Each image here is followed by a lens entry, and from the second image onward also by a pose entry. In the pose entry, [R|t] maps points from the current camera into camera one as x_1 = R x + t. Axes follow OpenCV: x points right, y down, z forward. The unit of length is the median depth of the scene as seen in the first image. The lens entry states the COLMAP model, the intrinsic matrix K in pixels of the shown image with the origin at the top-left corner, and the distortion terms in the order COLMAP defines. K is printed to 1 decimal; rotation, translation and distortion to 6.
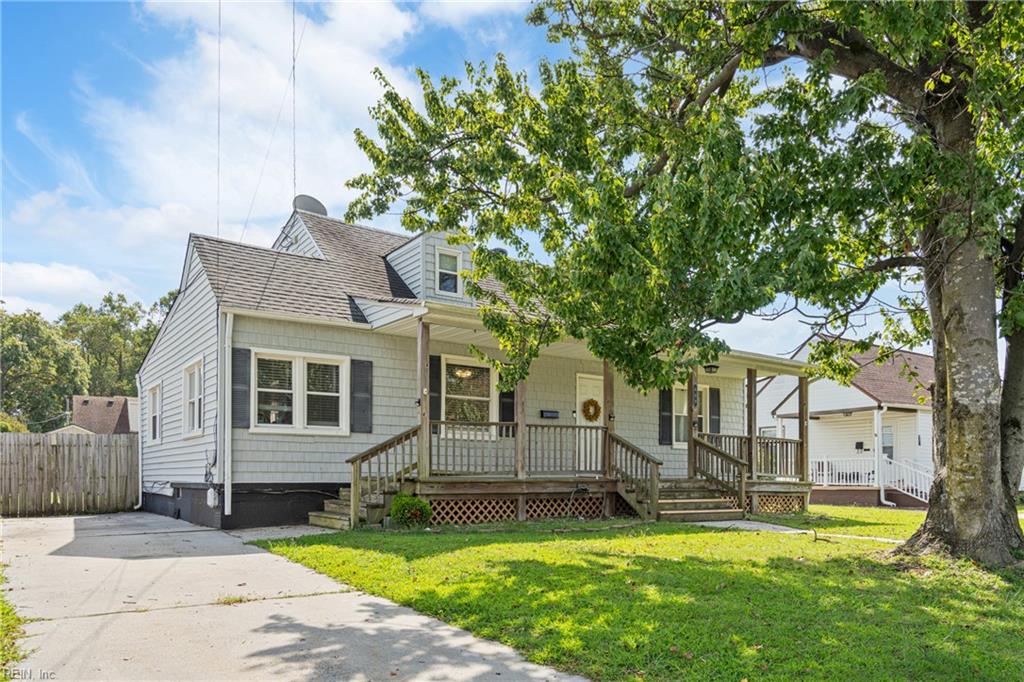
lens RADIAL K [[716.5, 0, 512.2], [0, 716.5, 470.7], [0, 0, 1]] dist [-0.002817, -0.001411]
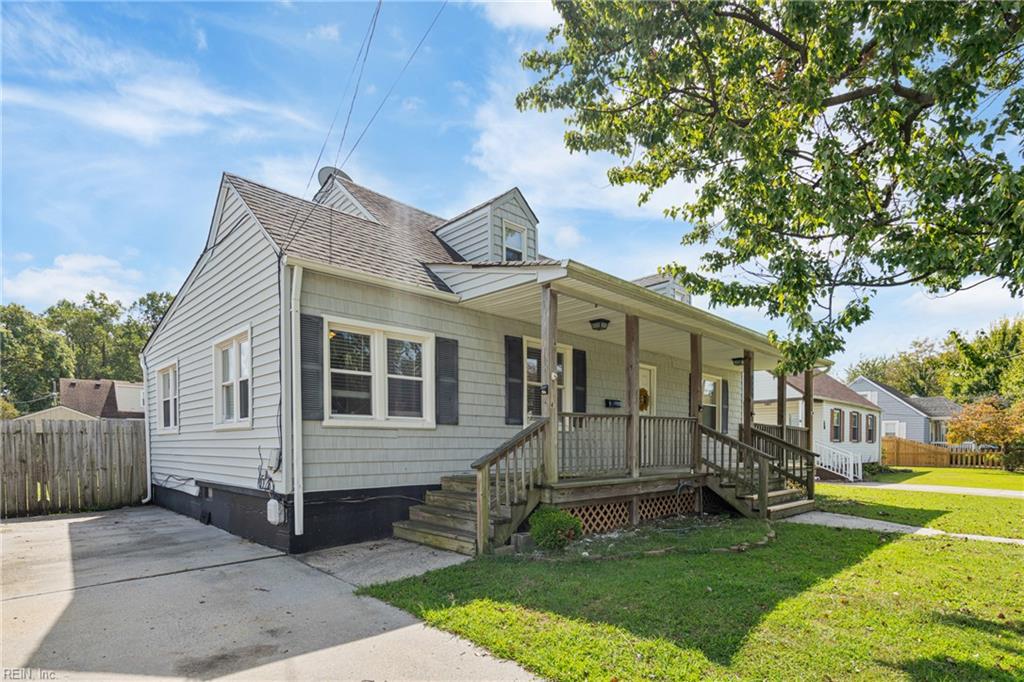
lens RADIAL K [[523.2, 0, 510.6], [0, 523.2, 458.5], [0, 0, 1]] dist [0.000301, 0.000229]
pose [[0.987403, -0.007382, 0.158056, -0.232139], [0.001897, 0.999392, 0.034827, -0.033800], [-0.158217, -0.034088, 0.986816, 0.370099]]
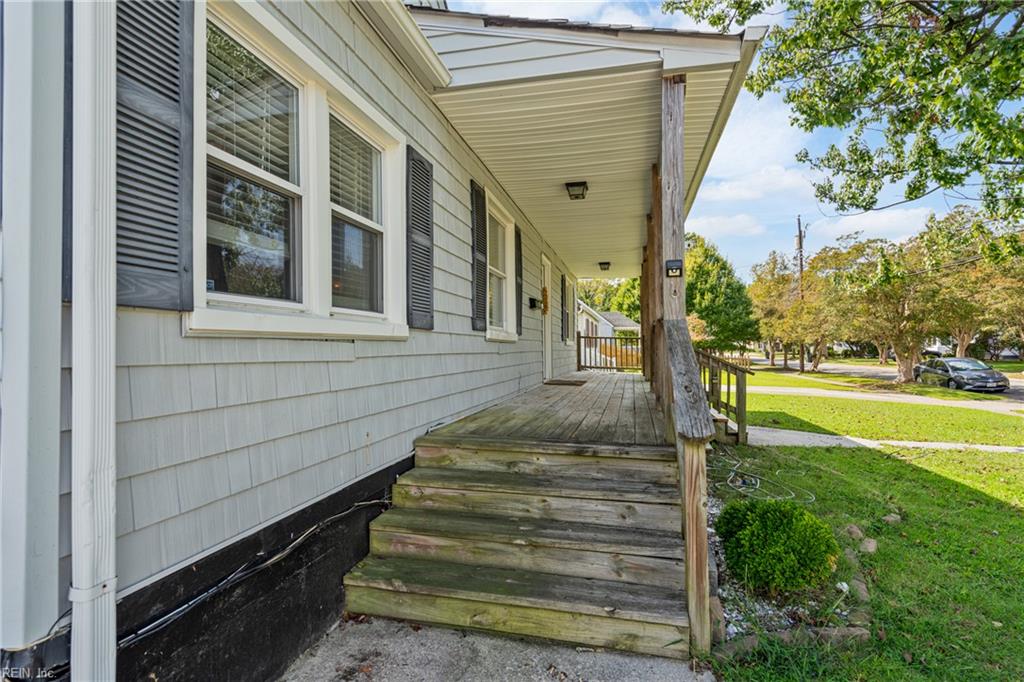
lens RADIAL K [[488.7, 0, 512.0], [0, 488.7, 341.0], [0, 0, 1]] dist [0.000440, -0.000061]
pose [[0.746281, 0.001572, 0.665629, -0.355011], [0.001513, 0.999991, -0.004058, -0.044601], [-0.665629, 0.004035, 0.746272, 0.744223]]
